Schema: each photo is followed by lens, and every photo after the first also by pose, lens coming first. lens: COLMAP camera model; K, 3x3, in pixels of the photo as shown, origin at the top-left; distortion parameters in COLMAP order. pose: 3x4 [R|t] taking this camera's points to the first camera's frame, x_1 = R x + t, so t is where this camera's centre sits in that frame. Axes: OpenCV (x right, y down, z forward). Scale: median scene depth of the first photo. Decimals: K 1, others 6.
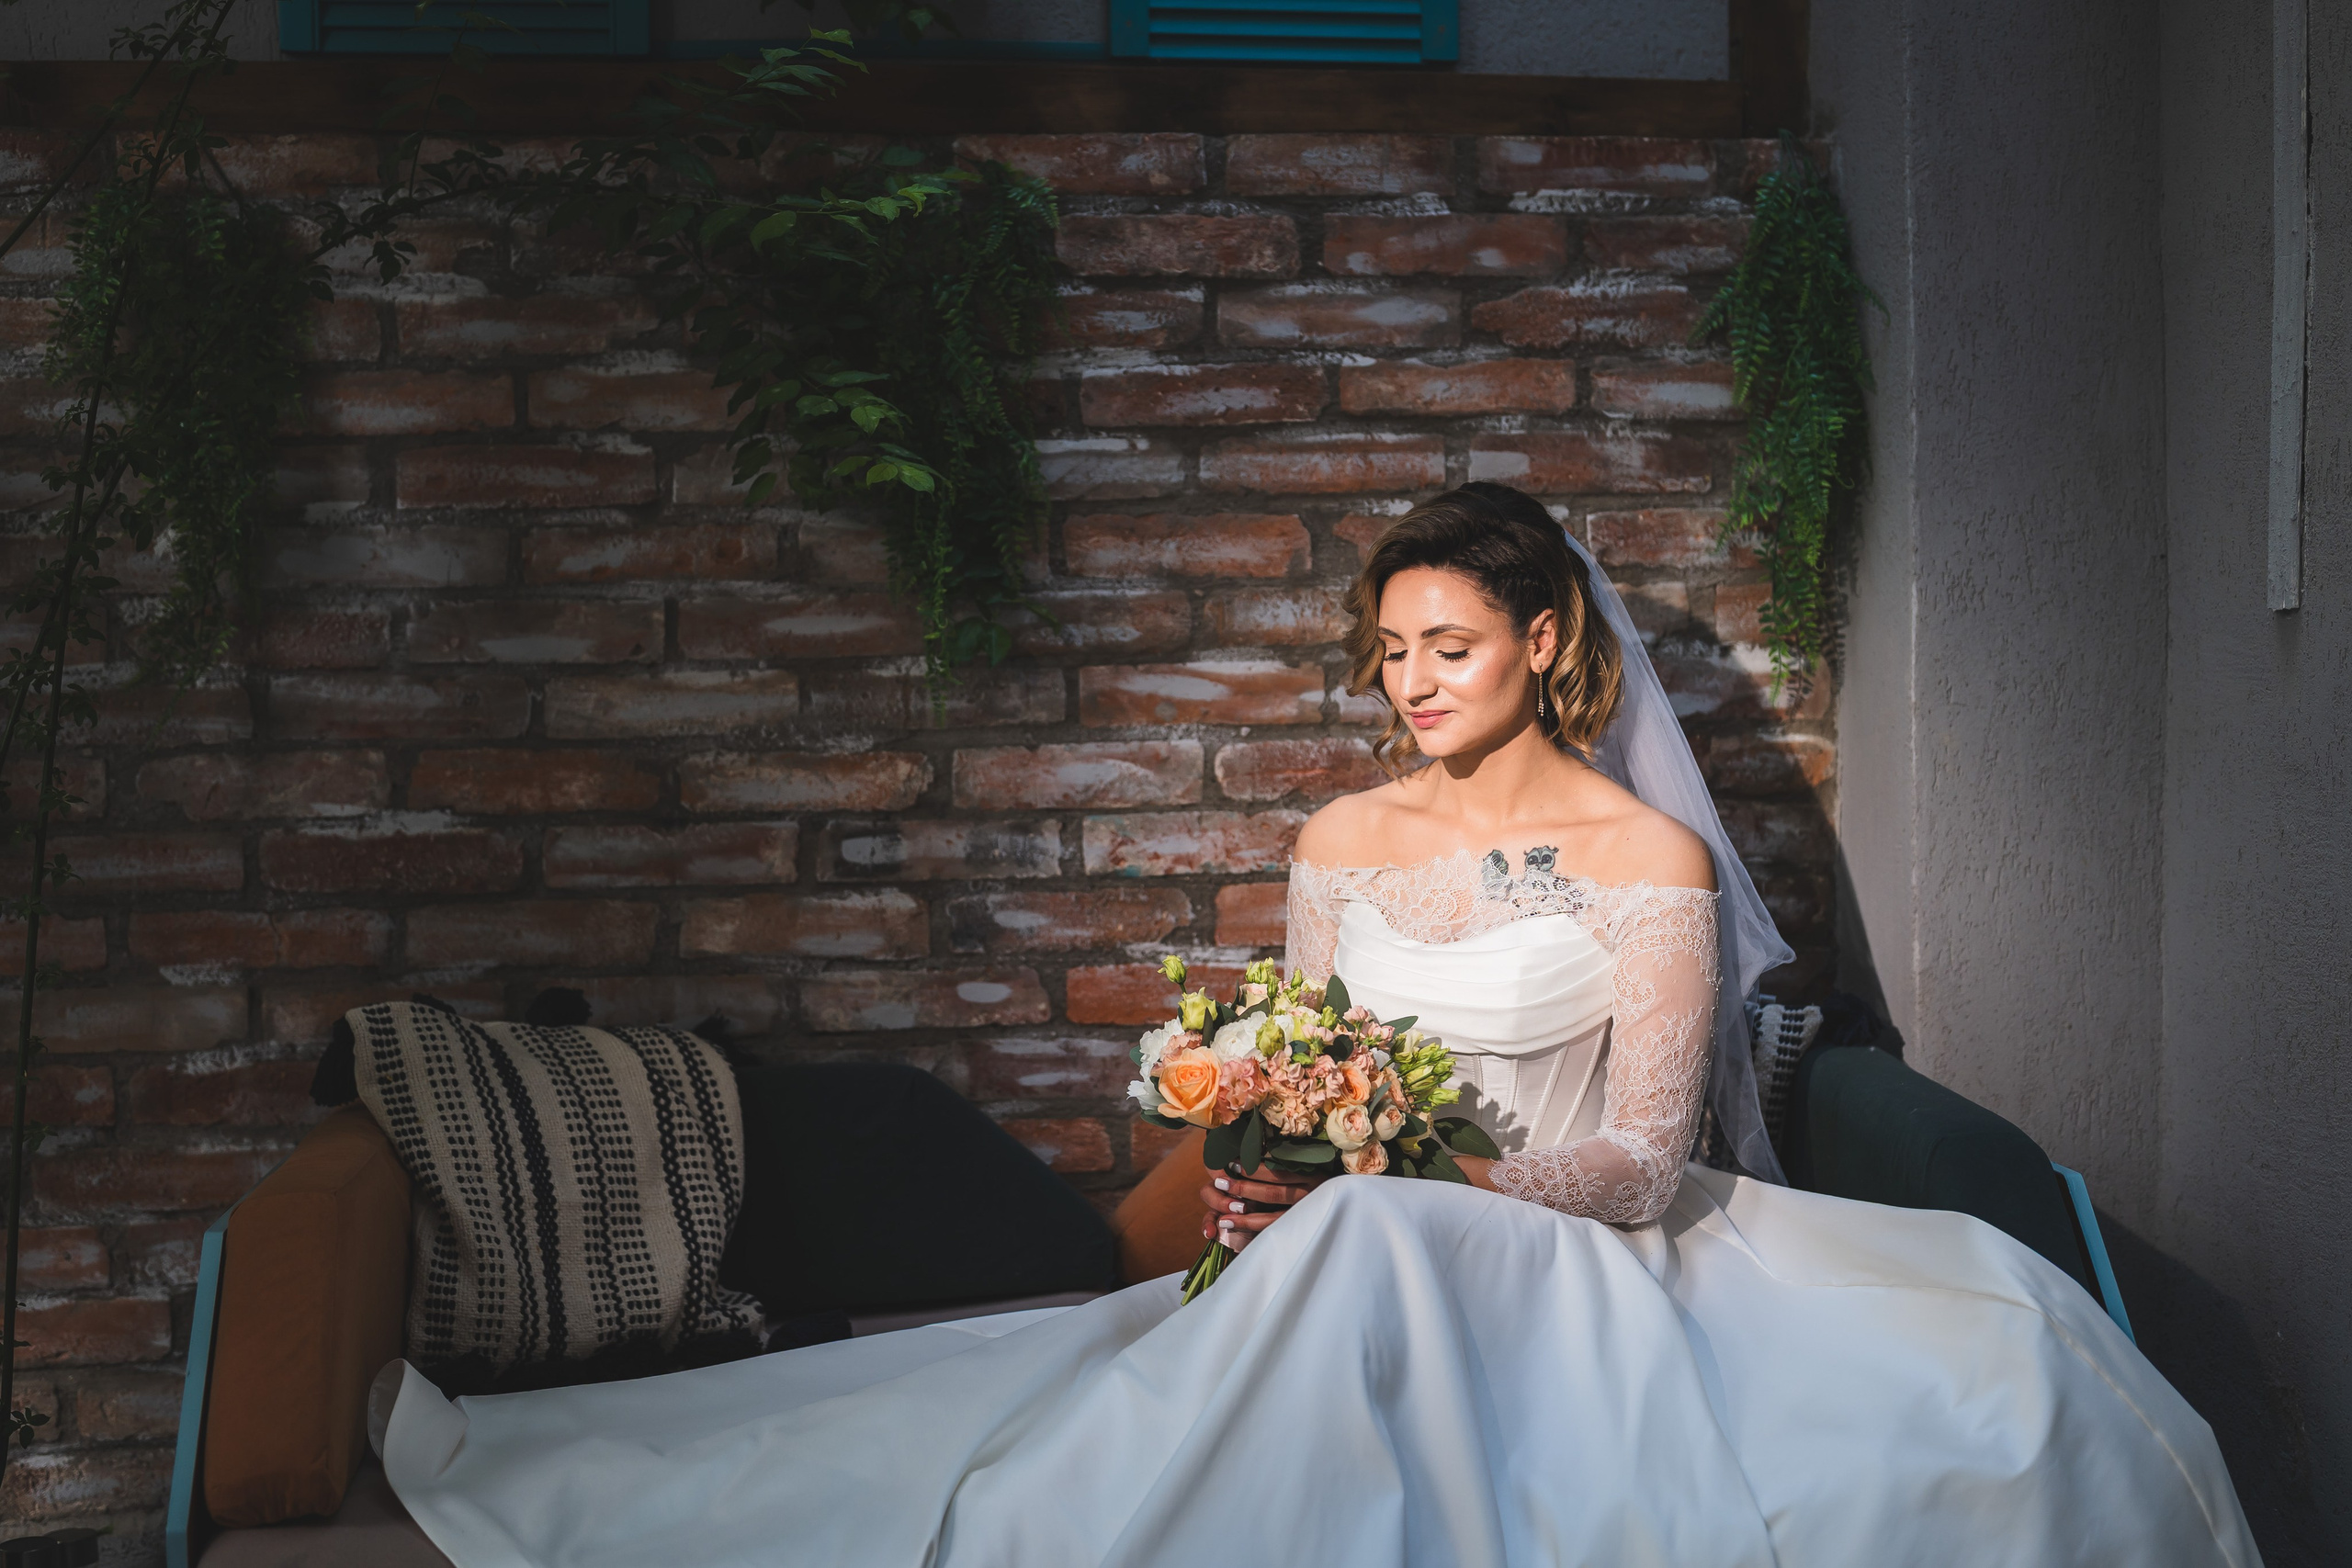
lens RADIAL K [[3410.6, 0, 1178.2], [0, 3410.6, 848.9], [0, 0, 1]] dist [-0.001471, 0.007331]
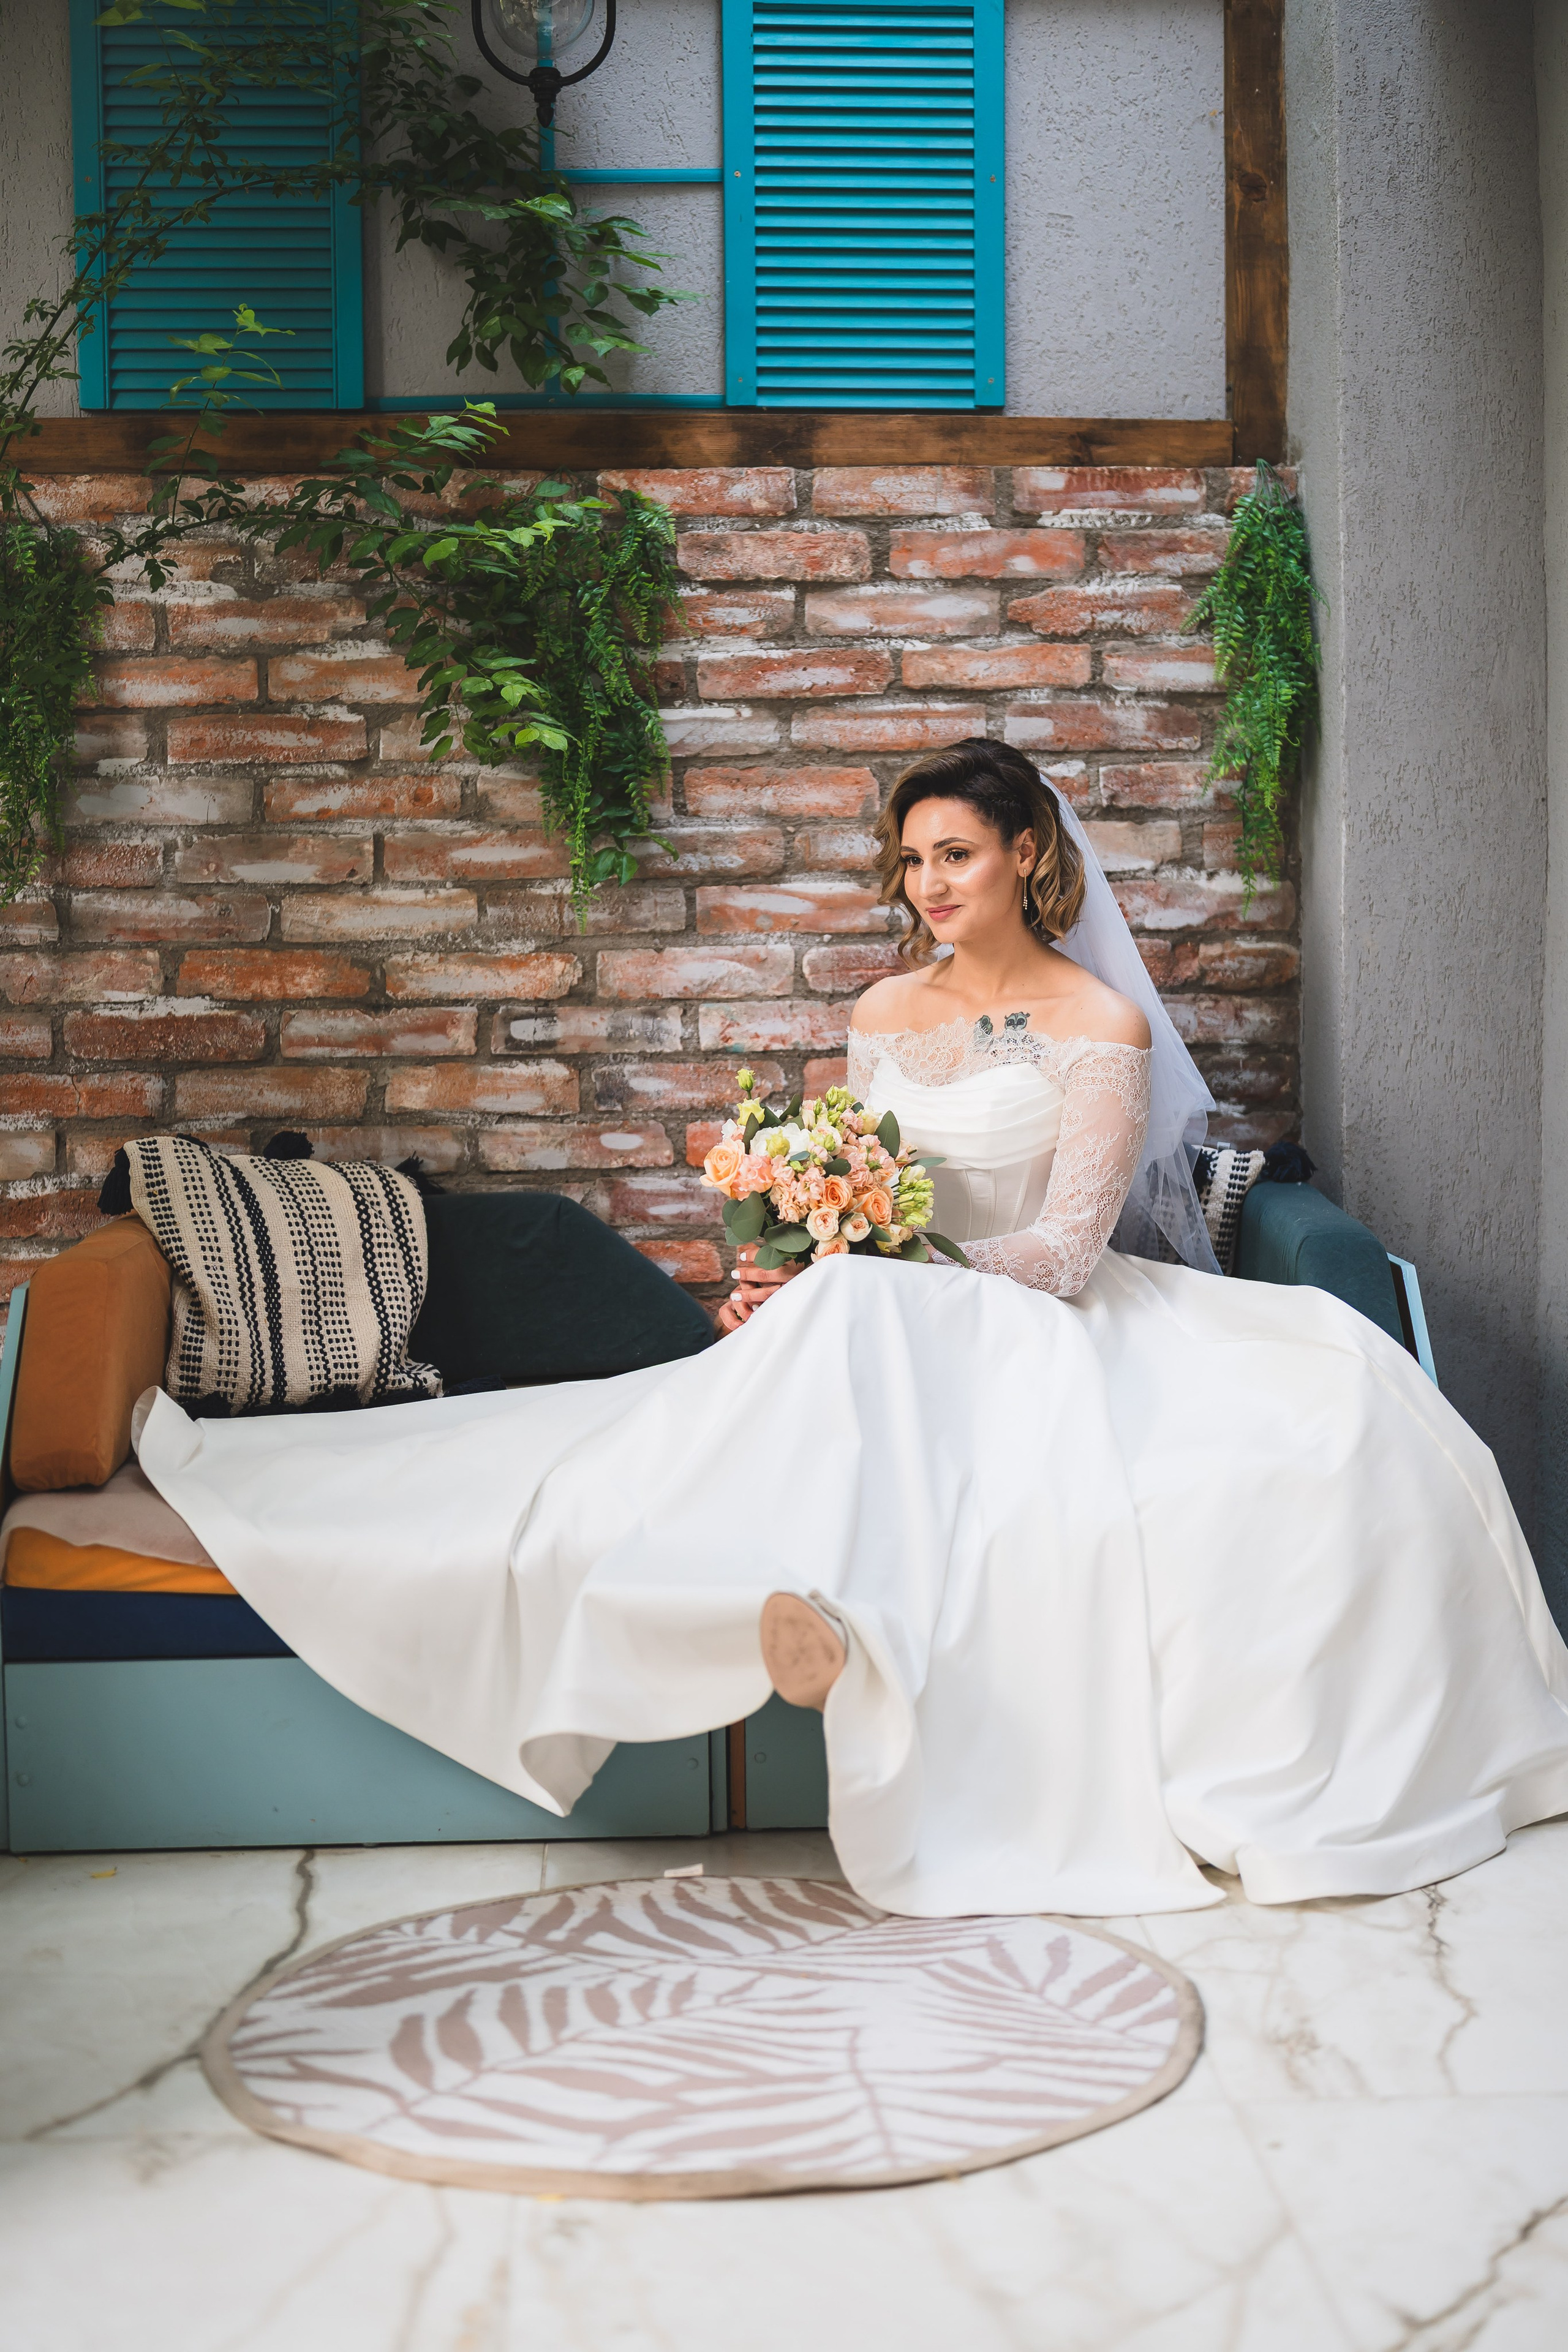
lens RADIAL K [[3201.8, 0, 778.2], [0, 3201.8, 1176.9], [0, 0, 1]] dist [-0.002986, 0.048499]
pose [[0.998264, 0.006102, -0.058581, 0.073846], [-0.004511, 0.999618, 0.027253, 0.022759], [0.058725, -0.026942, 0.997911, -0.202860]]
